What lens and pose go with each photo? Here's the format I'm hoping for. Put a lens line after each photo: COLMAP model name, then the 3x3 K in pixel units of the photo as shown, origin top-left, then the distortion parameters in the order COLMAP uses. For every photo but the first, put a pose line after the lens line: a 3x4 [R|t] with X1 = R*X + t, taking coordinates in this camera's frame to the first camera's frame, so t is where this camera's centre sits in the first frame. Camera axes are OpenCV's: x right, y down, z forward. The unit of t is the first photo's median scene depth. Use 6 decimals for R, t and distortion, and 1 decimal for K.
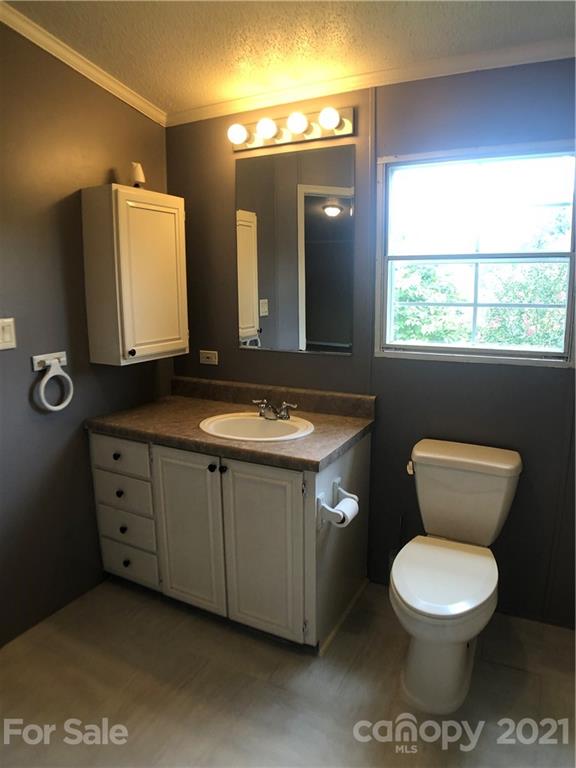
lens RADIAL K [[486.9, 0, 288.0], [0, 486.9, 384.0], [0, 0, 1]] dist [-0.080952, -0.001183]
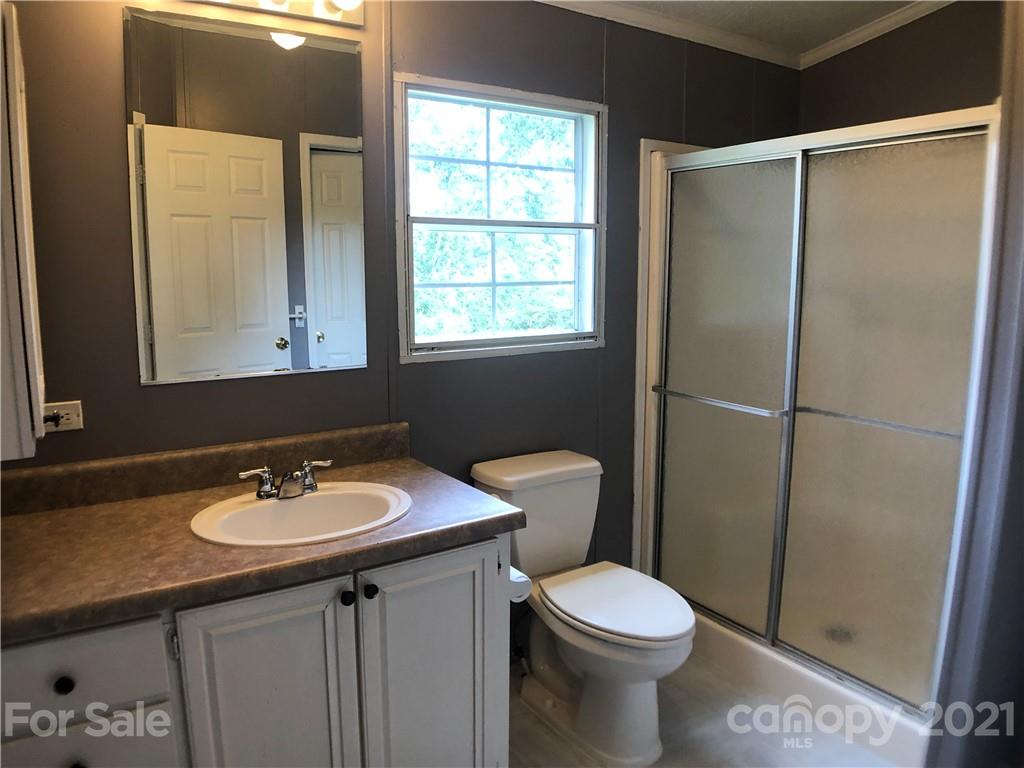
lens RADIAL K [[712.5, 0, 512.0], [0, 712.5, 384.0], [0, 0, 1]] dist [-0.089377, -0.000299]
pose [[0.484579, -0.129729, 0.865074, -0.636678], [0.169567, 0.984114, 0.052596, -0.057942], [-0.858155, 0.121201, 0.498879, 0.403961]]
